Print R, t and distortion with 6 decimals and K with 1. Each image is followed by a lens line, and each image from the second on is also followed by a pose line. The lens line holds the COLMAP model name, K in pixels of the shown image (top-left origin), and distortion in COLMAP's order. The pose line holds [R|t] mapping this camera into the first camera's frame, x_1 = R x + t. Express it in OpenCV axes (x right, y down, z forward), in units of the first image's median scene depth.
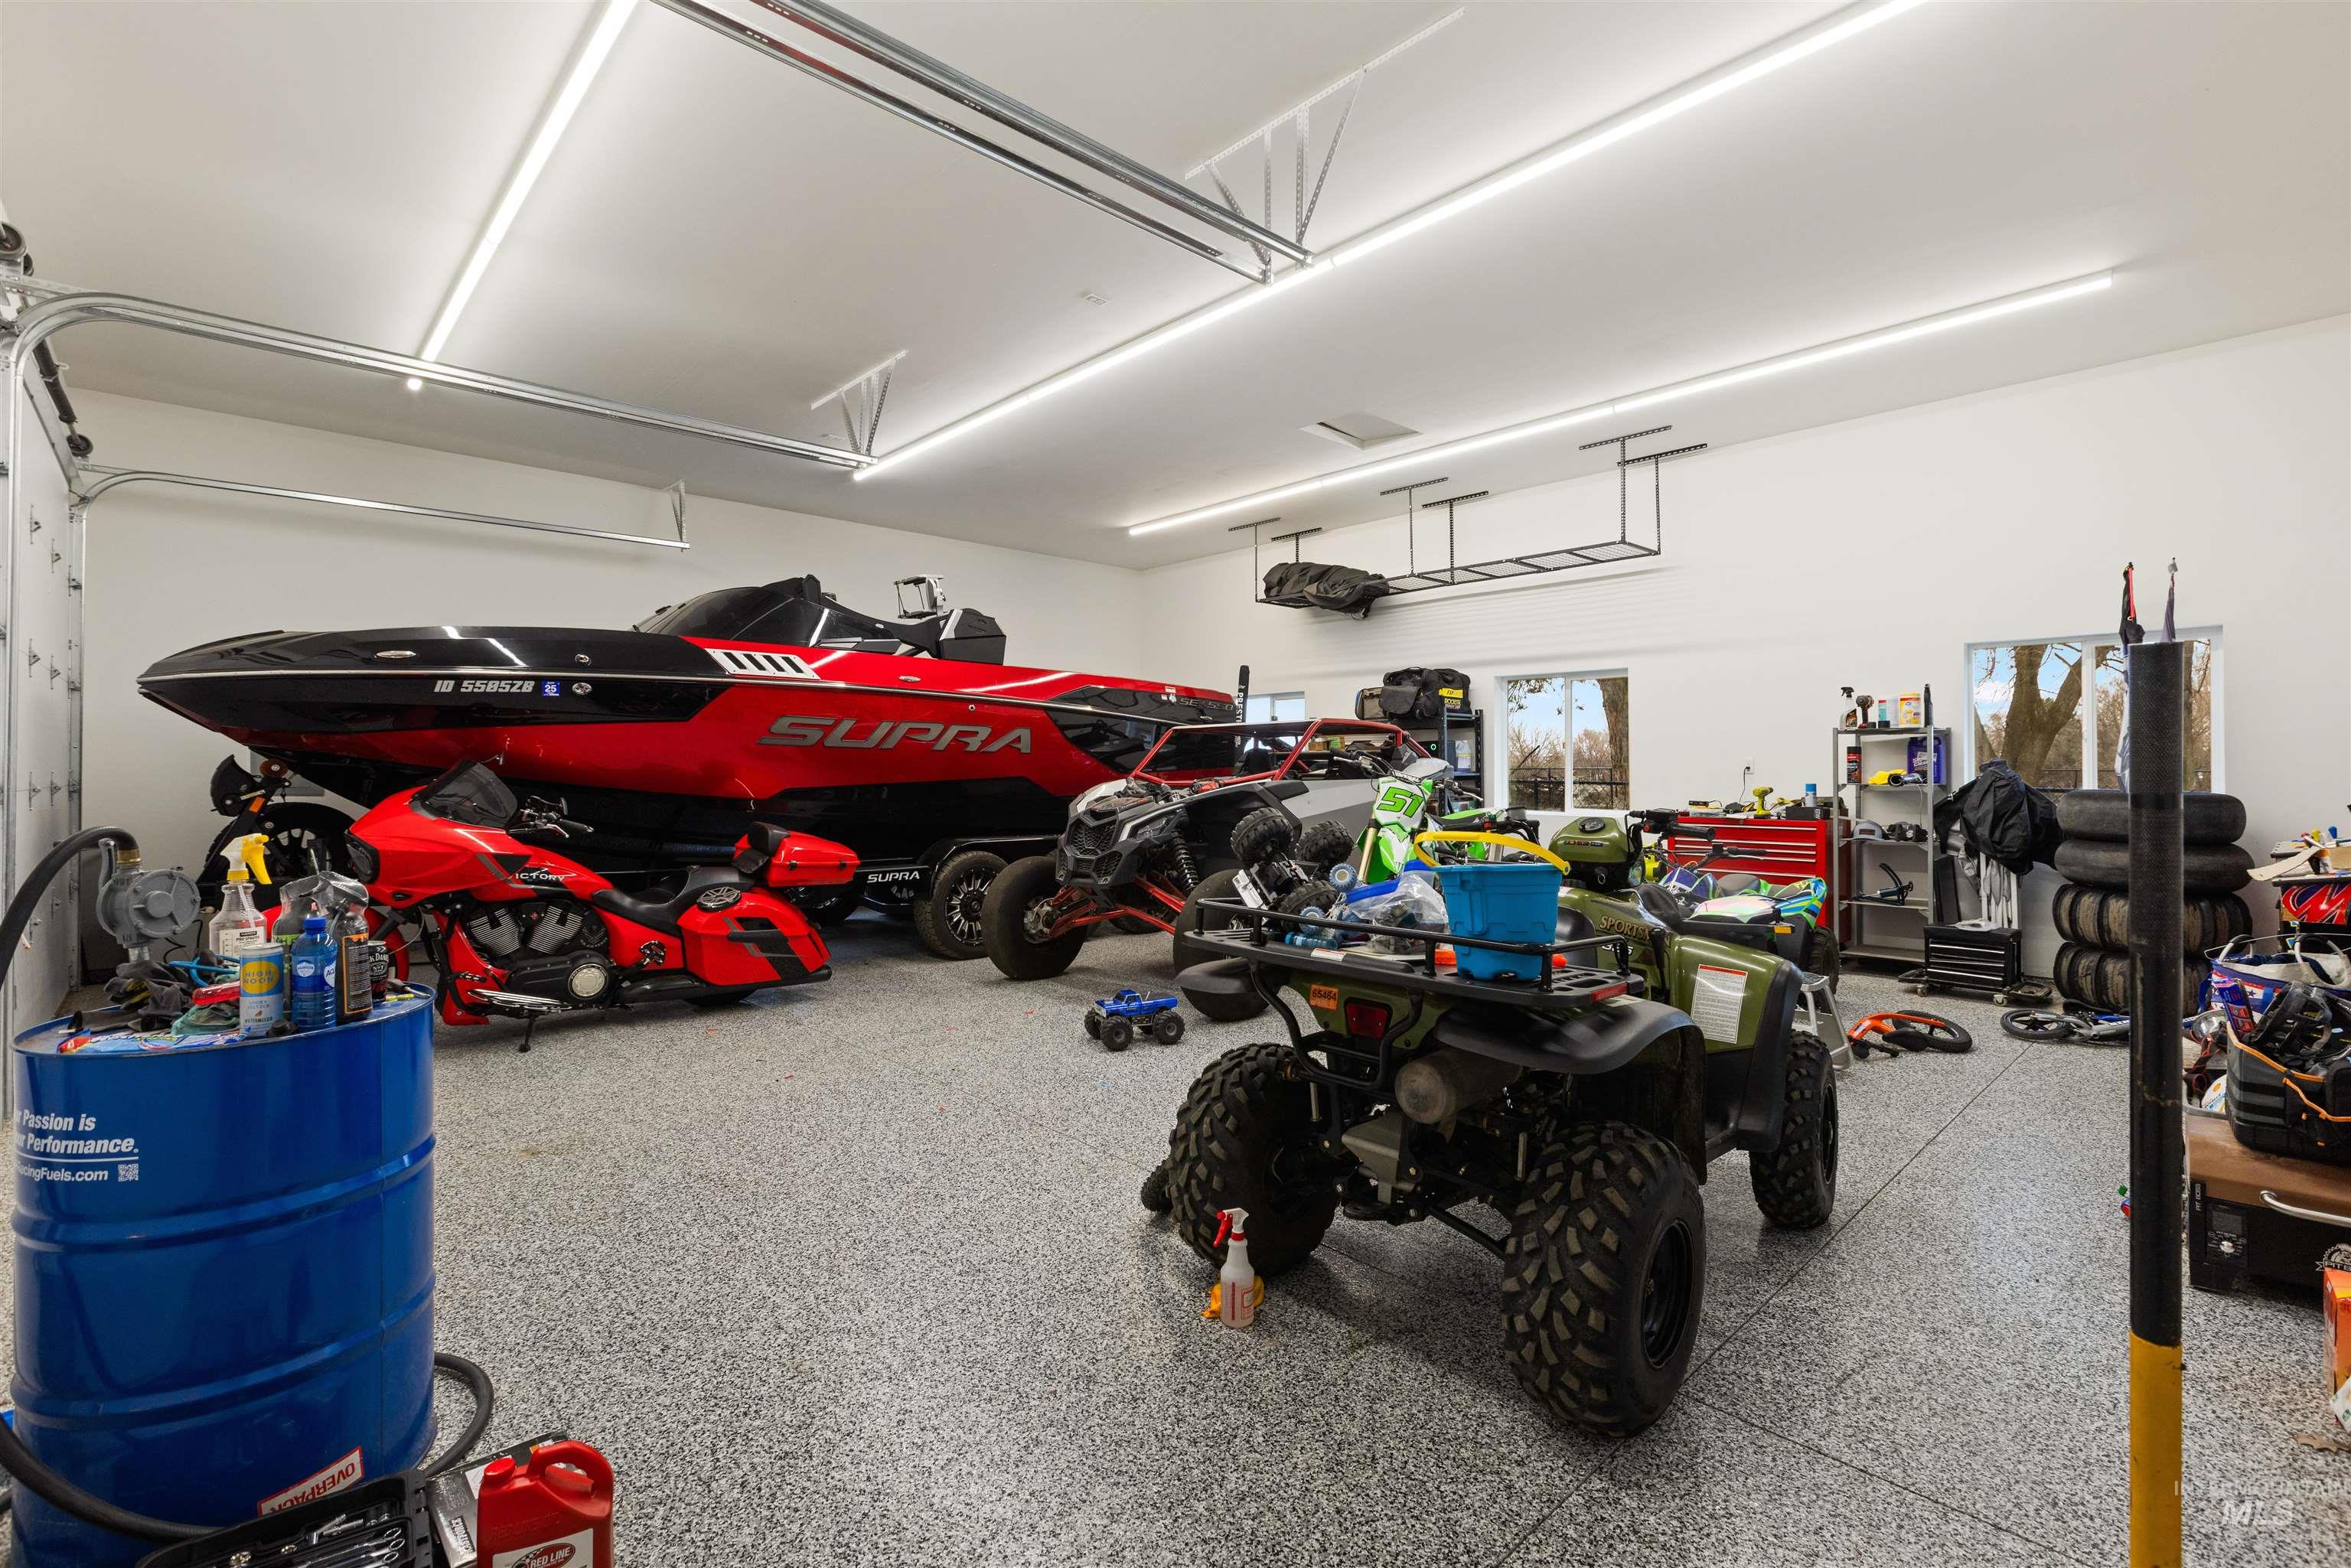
lens RADIAL K [[1052.1, 0, 1174.5], [0, 1052.1, 787.5], [0, 0, 1]] dist [0.001030, 0.000257]
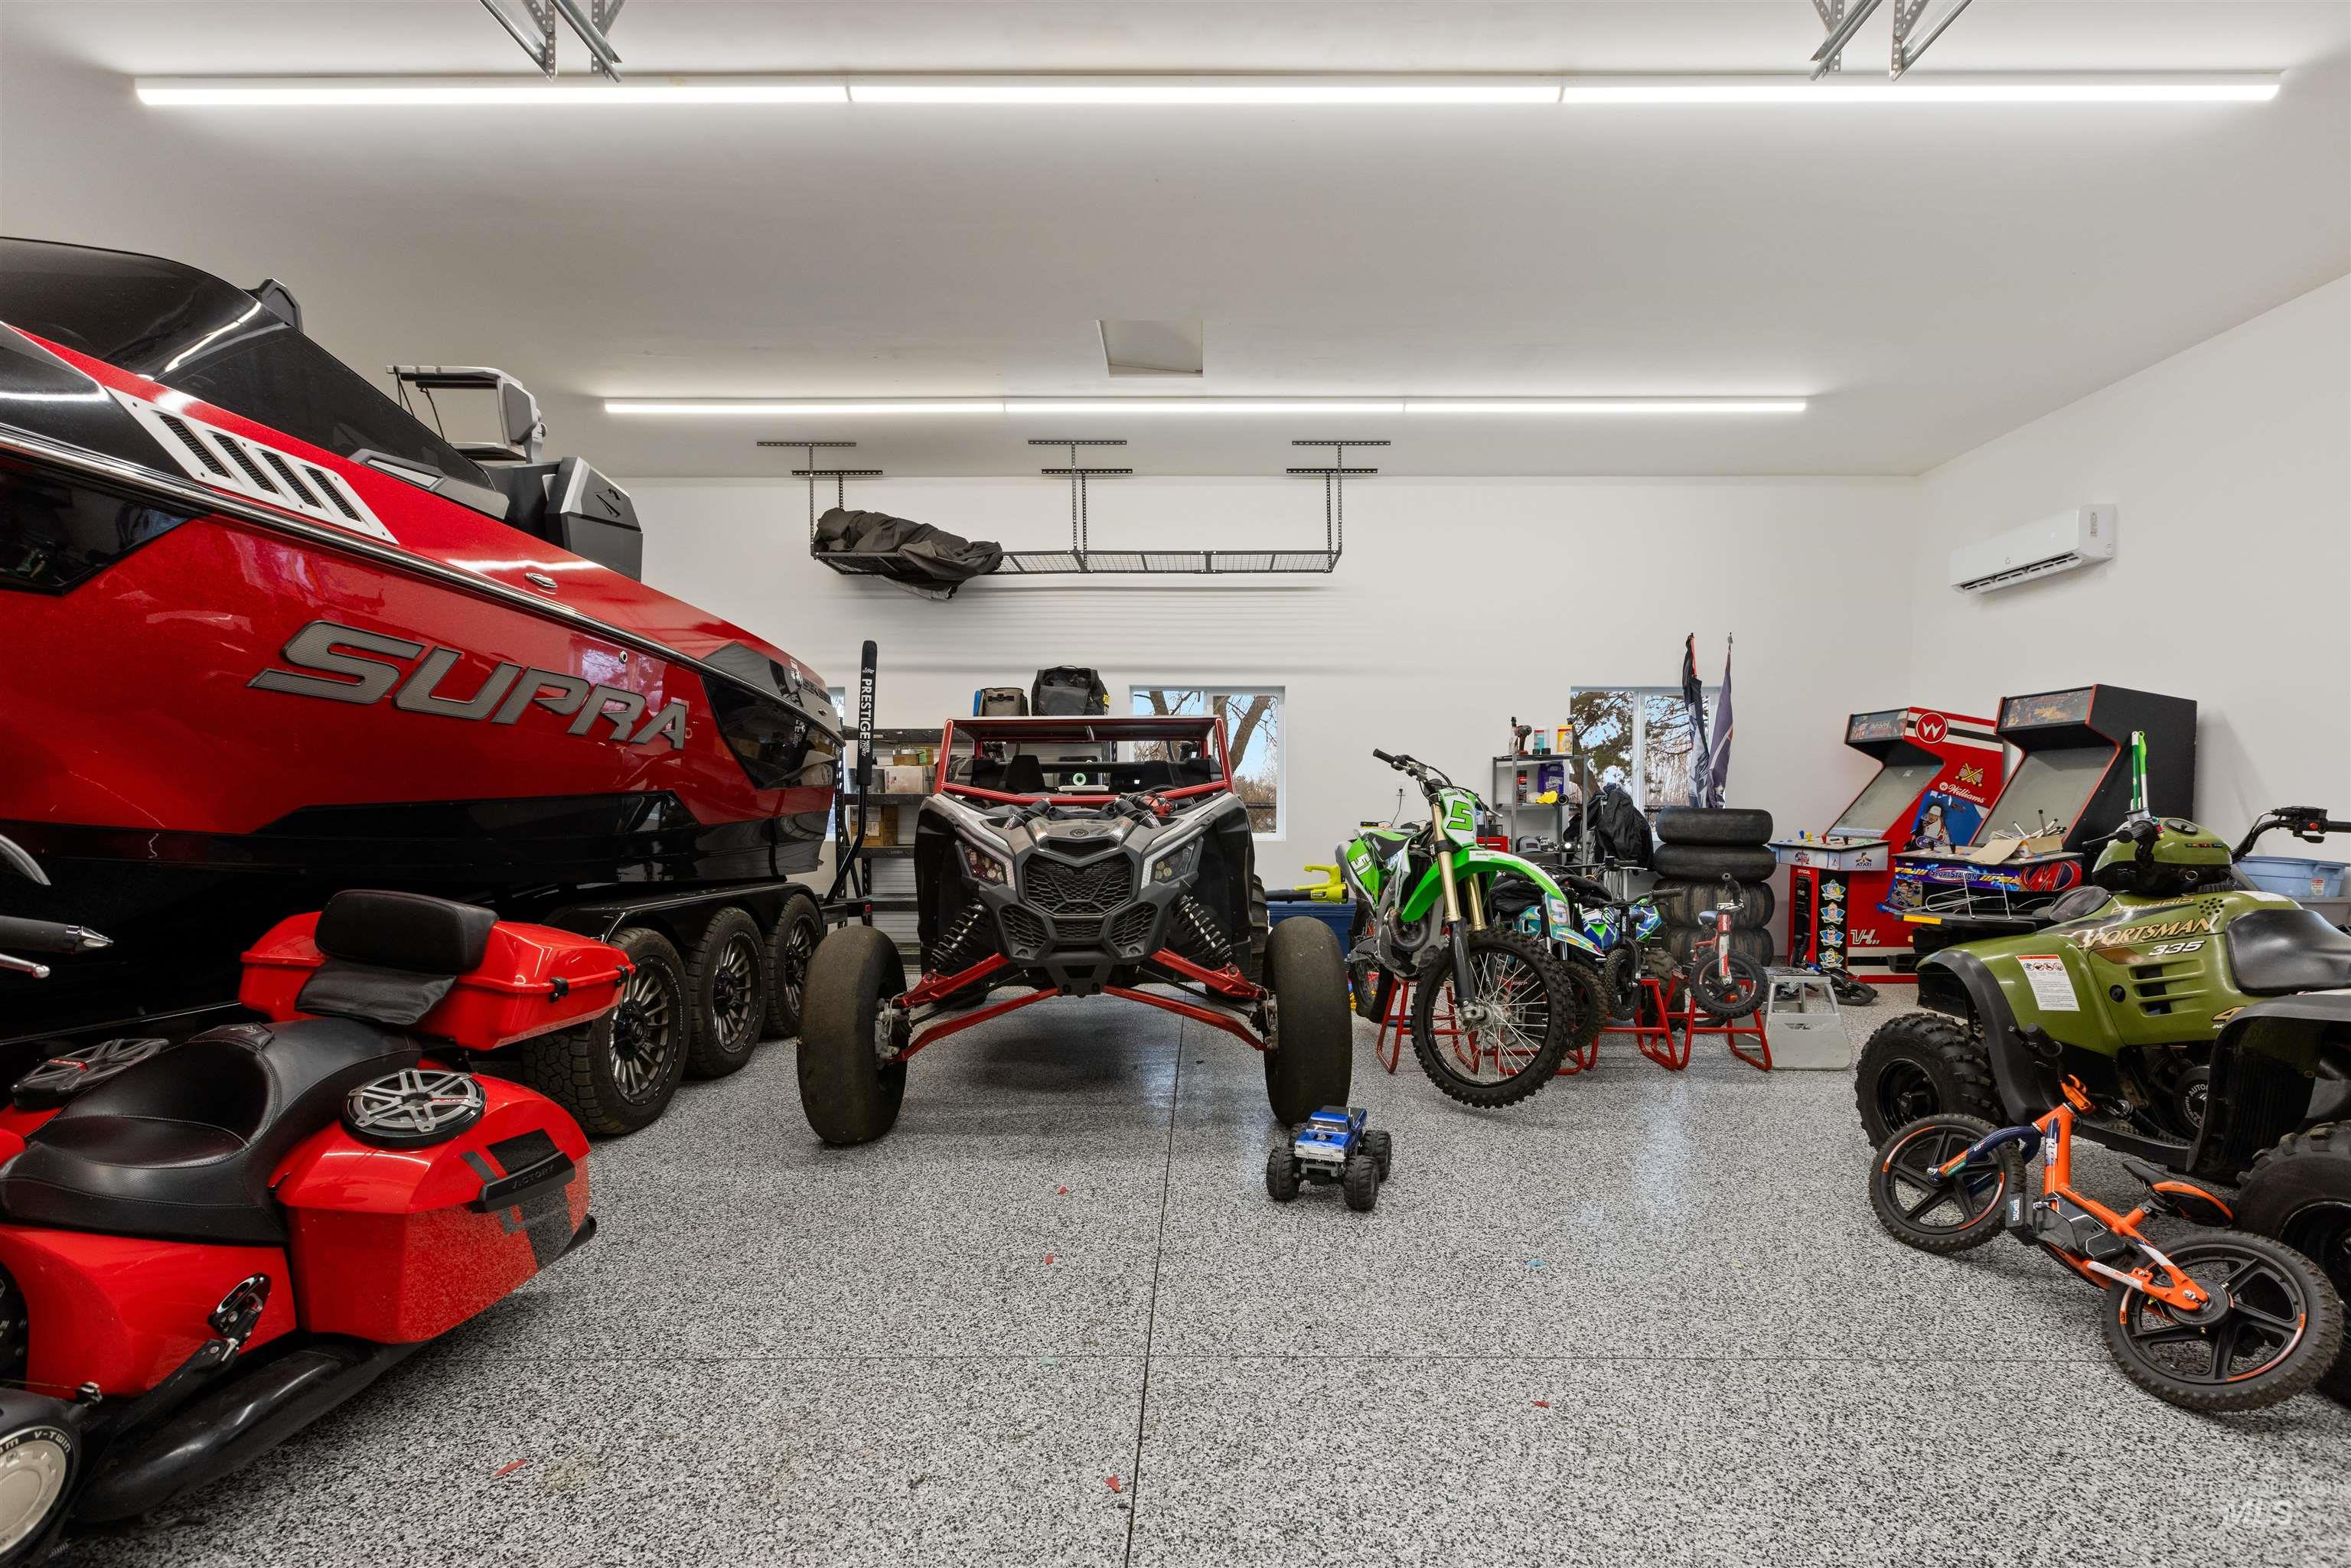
lens RADIAL K [[1071.5, 0, 1182.3], [0, 1071.5, 866.0], [0, 0, 1]] dist [-0.002356, 0.013360]
pose [[0.680185, -0.039562, 0.731972, -0.434594], [0.011240, 0.998988, 0.043549, 0.009264], [-0.732954, -0.021394, 0.679941, 0.468183]]
